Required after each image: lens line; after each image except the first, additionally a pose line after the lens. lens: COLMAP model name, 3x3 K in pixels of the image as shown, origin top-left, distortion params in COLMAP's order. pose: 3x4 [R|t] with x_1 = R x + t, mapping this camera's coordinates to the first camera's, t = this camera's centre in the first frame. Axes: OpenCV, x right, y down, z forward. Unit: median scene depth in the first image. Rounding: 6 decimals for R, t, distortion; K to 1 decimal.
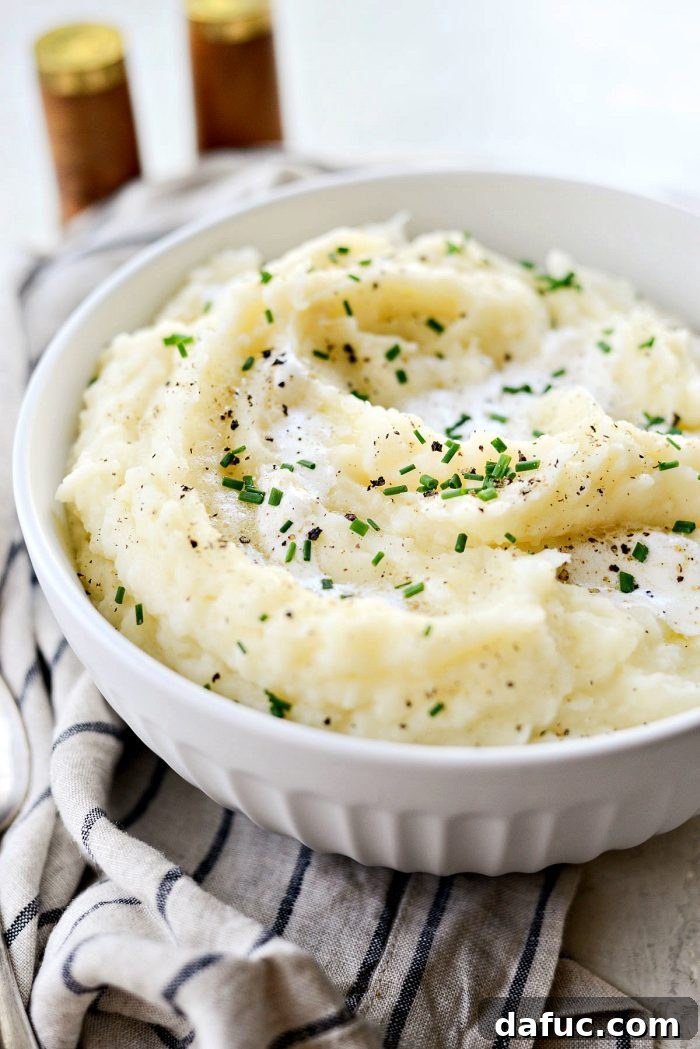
lens RADIAL K [[1690.4, 0, 351.0], [0, 1690.4, 521.4], [0, 0, 1]] dist [-0.146174, 0.000000]
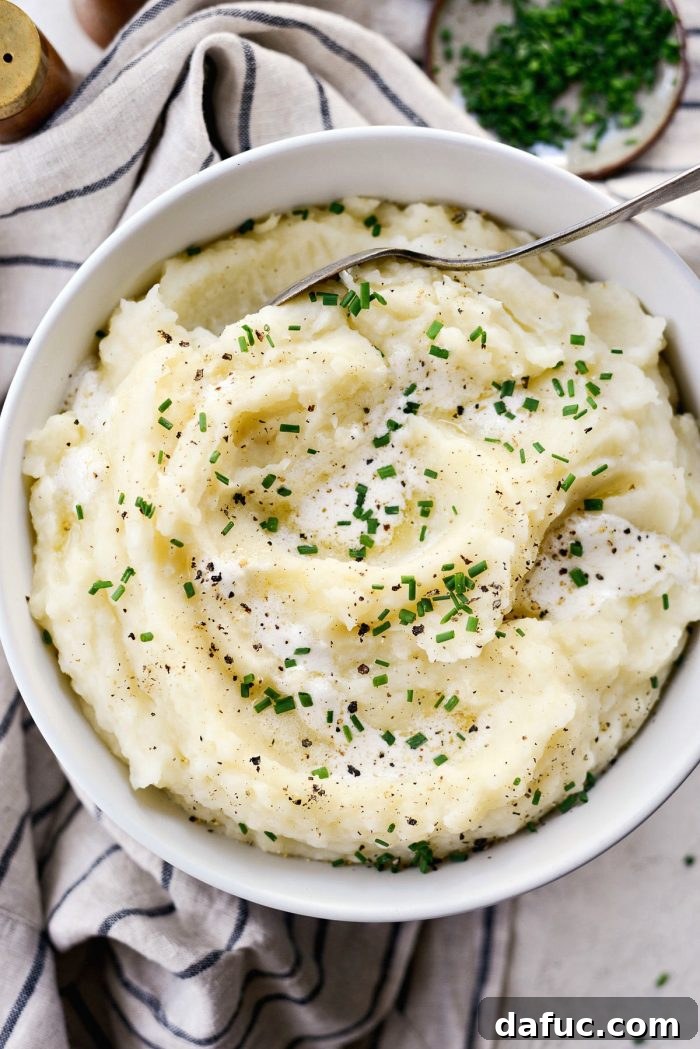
lens RADIAL K [[1690.4, 0, 357.0], [0, 1690.4, 528.7], [0, 0, 1]] dist [-0.146174, 0.000000]
pose [[0.812389, -0.582542, 0.025858, 0.023193], [0.406497, 0.597563, 0.691144, -0.881078], [-0.418072, -0.550966, 0.722255, 0.208472]]
